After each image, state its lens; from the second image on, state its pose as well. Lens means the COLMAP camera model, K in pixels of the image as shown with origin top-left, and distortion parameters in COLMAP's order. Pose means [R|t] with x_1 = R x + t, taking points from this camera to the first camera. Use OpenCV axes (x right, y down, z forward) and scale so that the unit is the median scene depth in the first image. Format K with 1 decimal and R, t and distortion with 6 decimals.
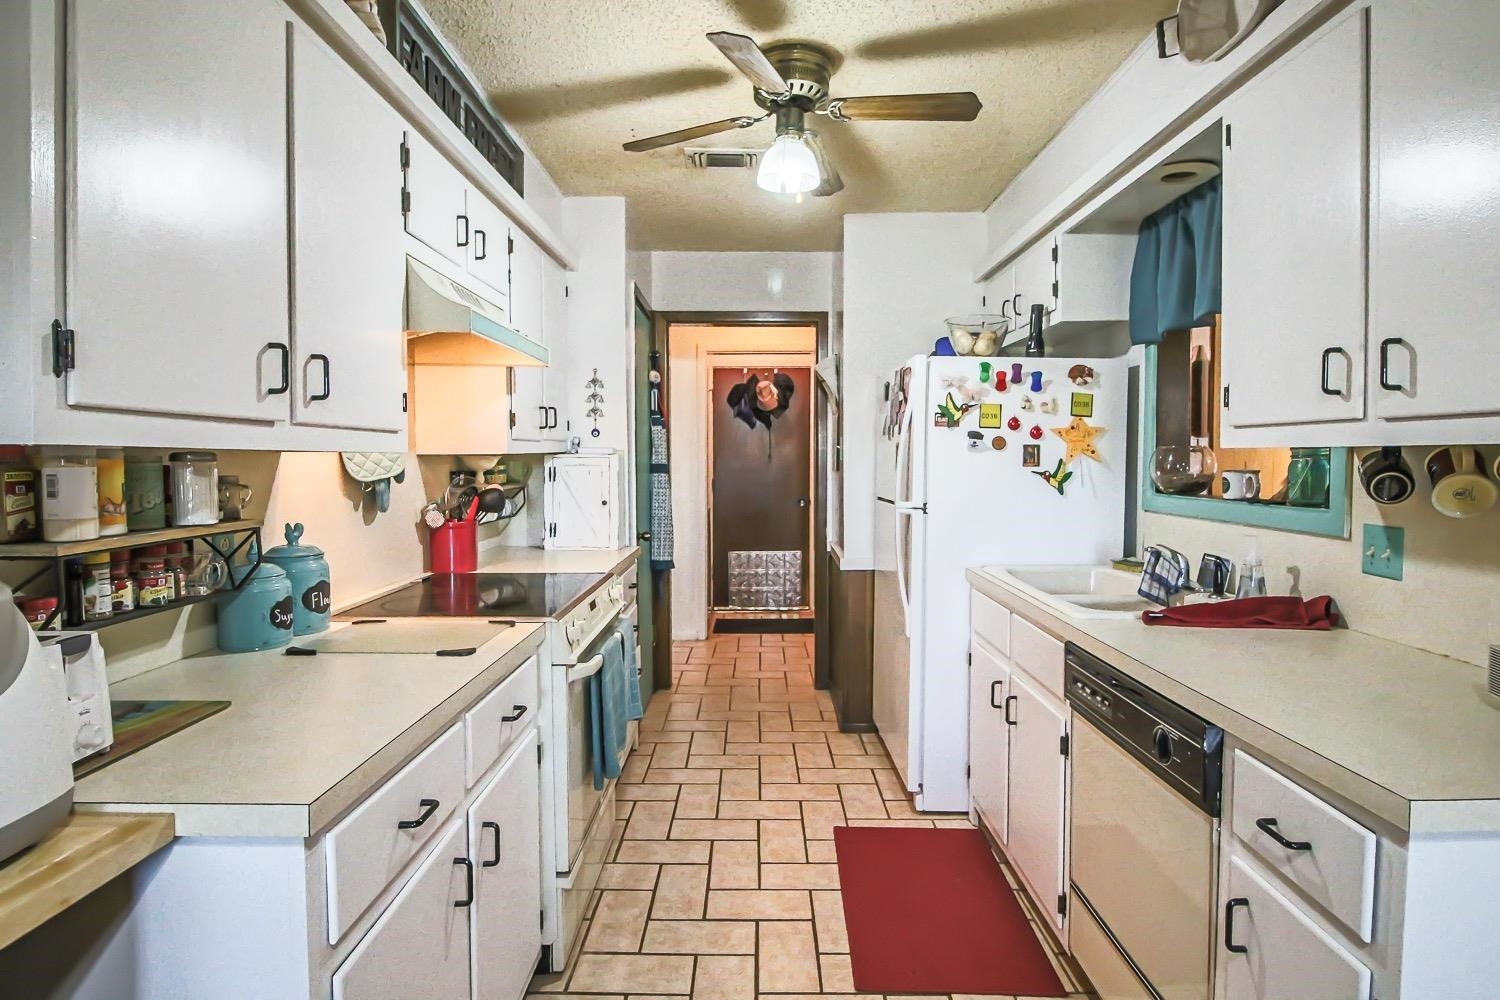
lens RADIAL K [[799.4, 0, 799.9], [0, 799.4, 477.5], [0, 0, 1]] dist [-0.001251, -0.006985]
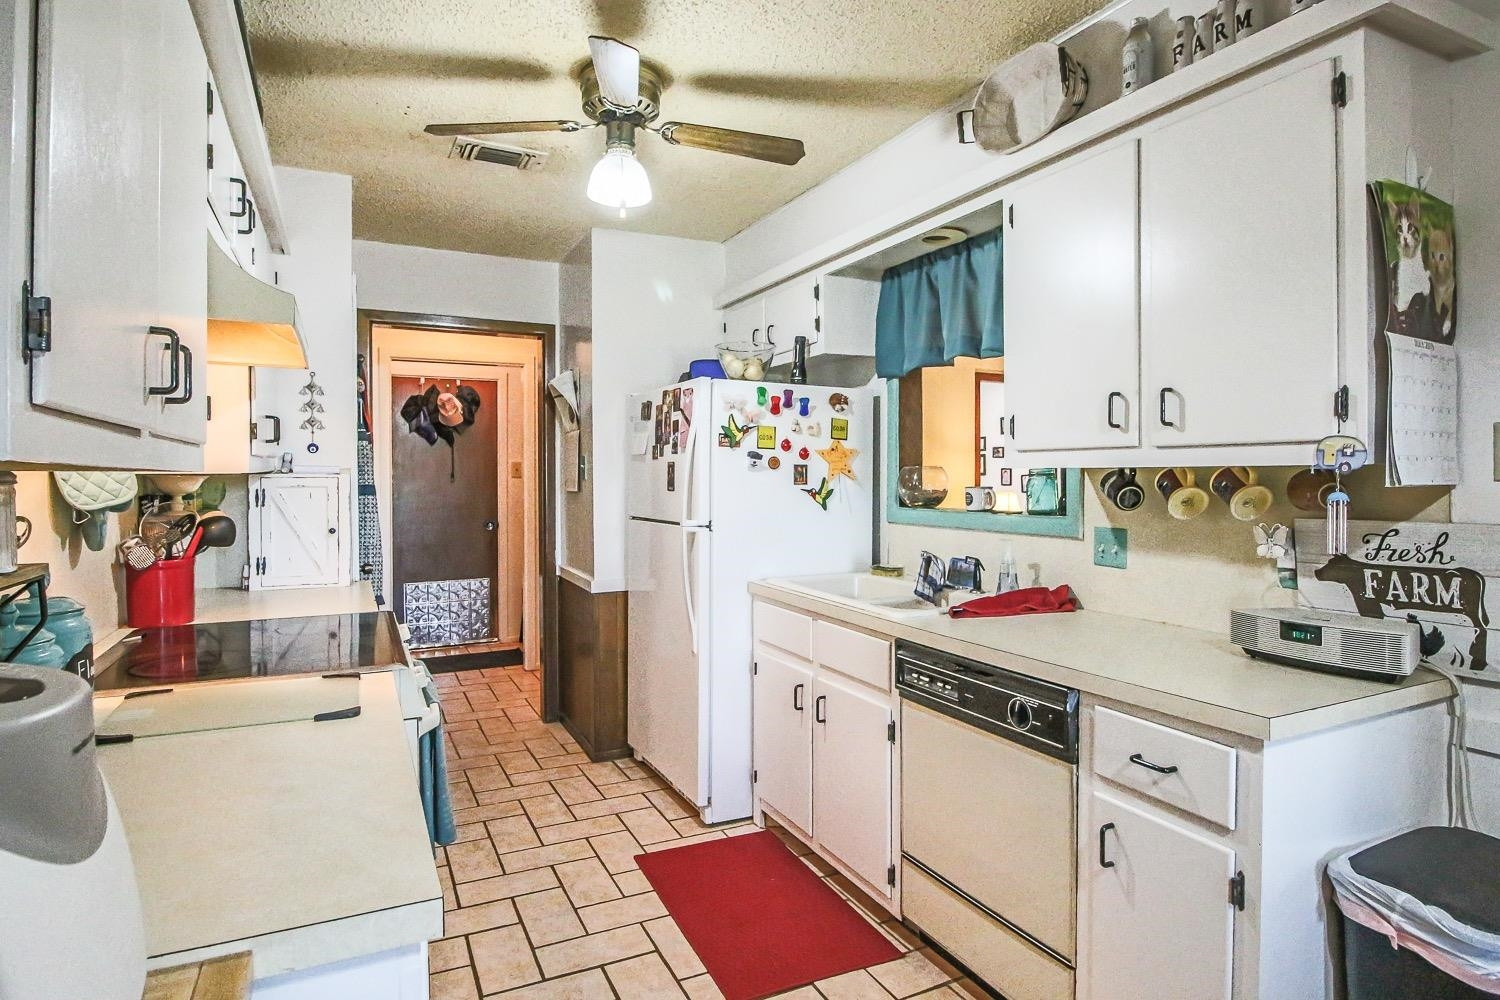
lens RADIAL K [[799.4, 0, 795.7], [0, 799.4, 477.7], [0, 0, 1]] dist [-0.001251, -0.006985]
pose [[0.900576, -0.003126, 0.434687, -0.222479], [0.013457, 0.999695, -0.020691, -0.000853], [-0.434490, 0.024483, 0.900344, 0.029860]]
